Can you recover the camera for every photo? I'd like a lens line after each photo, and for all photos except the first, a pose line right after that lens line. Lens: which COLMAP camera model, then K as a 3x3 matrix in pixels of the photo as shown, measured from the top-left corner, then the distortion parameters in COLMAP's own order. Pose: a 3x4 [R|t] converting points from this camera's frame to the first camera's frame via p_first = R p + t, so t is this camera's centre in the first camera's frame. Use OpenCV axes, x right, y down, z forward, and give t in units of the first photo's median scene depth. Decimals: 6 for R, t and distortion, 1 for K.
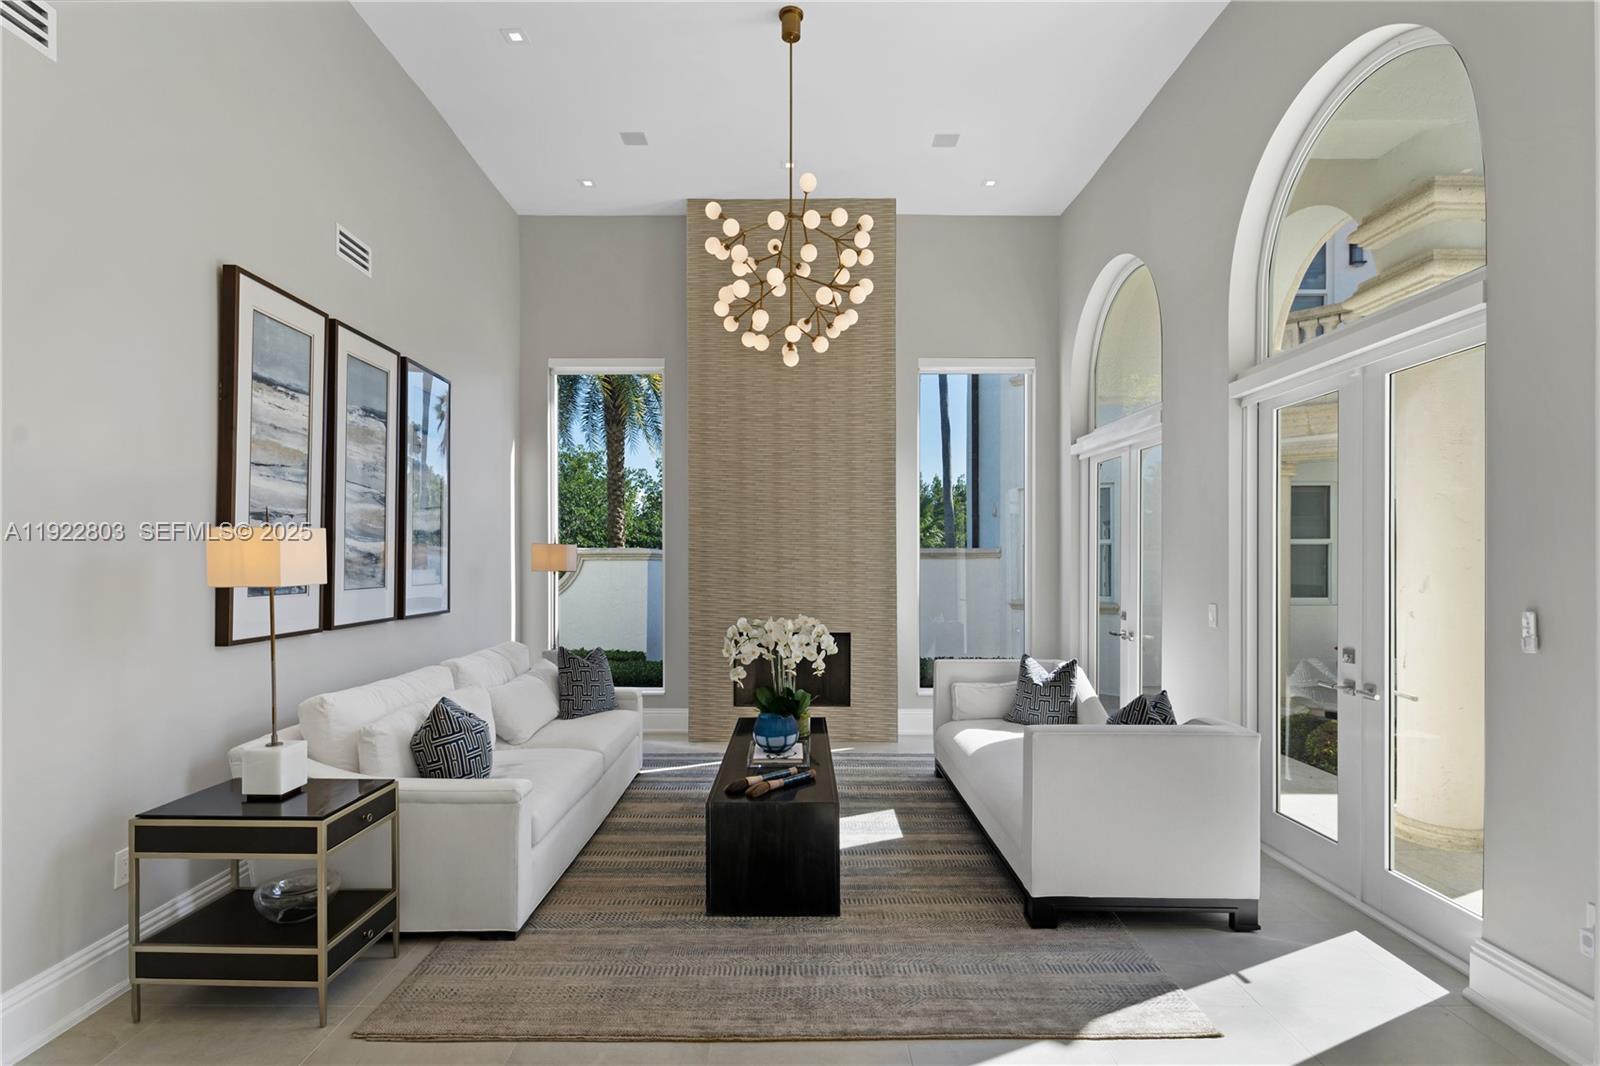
lens RADIAL K [[775.9, 0, 798.3], [0, 775.9, 549.1], [0, 0, 1]] dist [-0.002226, -0.000442]
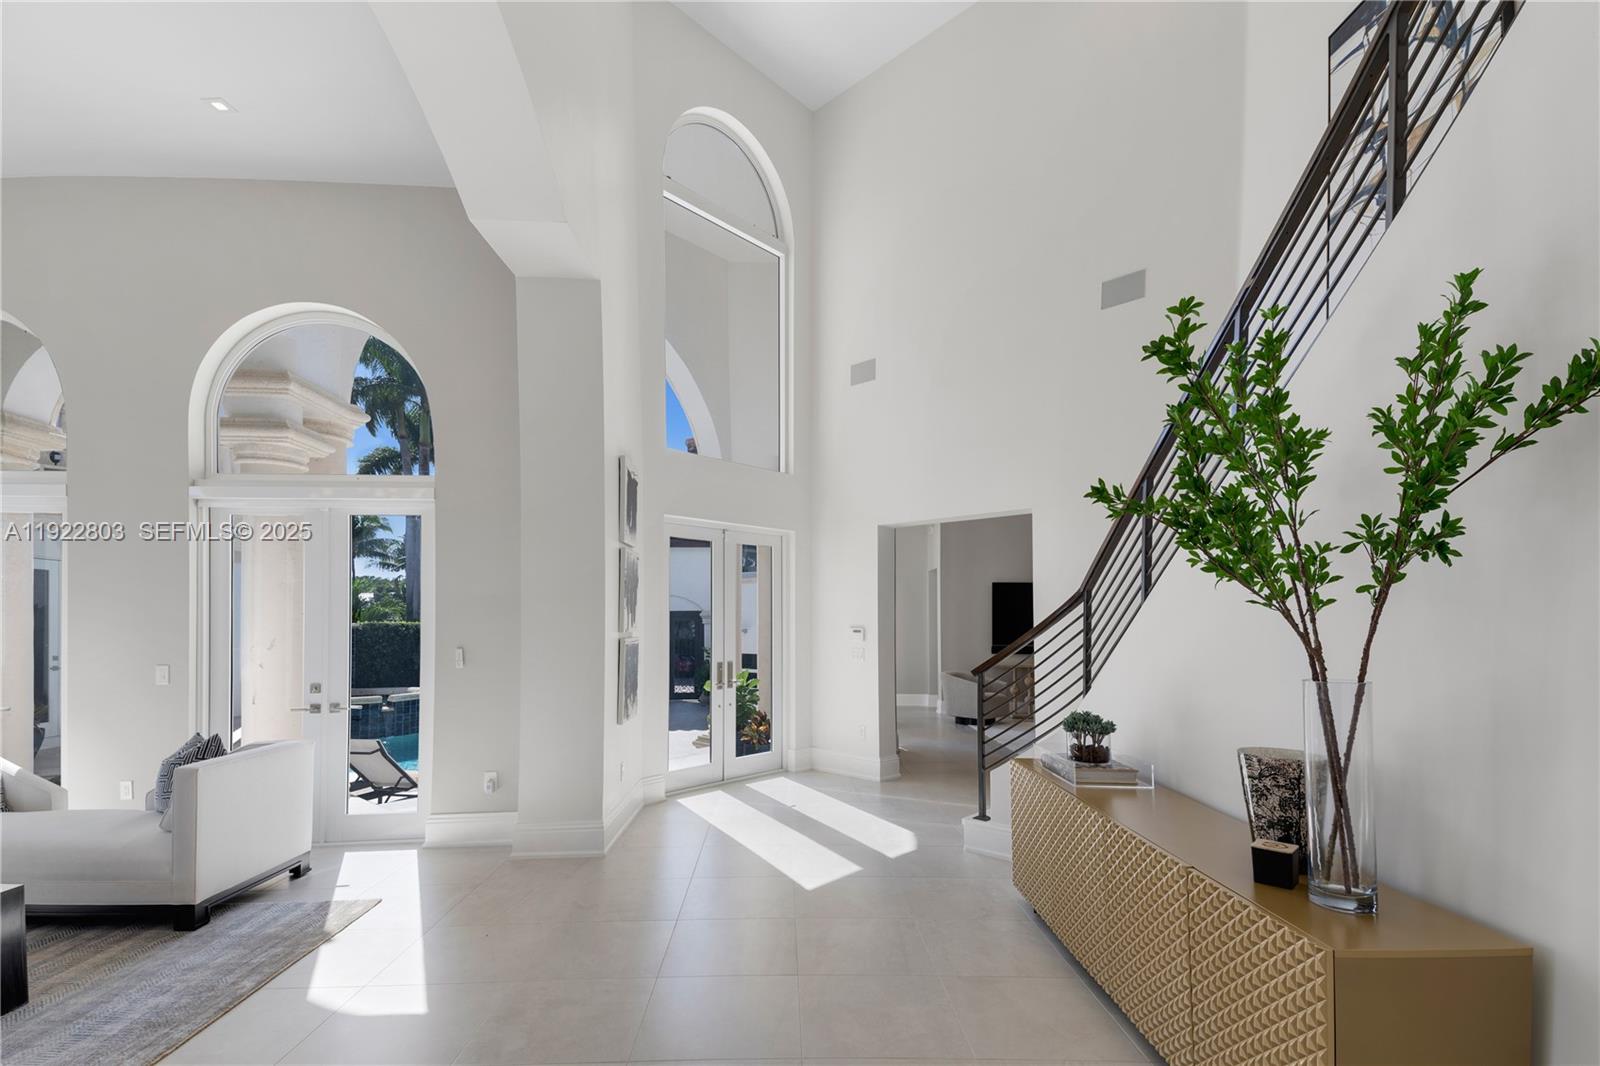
lens RADIAL K [[625.6, 0, 800.0], [0, 625.6, 533.0], [0, 0, 1]] dist [-0.026621, -0.000077]
pose [[-0.035330, 0.142359, 0.989184, -0.836966], [-0.004583, 0.989769, -0.142607, -0.004281], [-0.999365, -0.009572, -0.034316, 0.082031]]
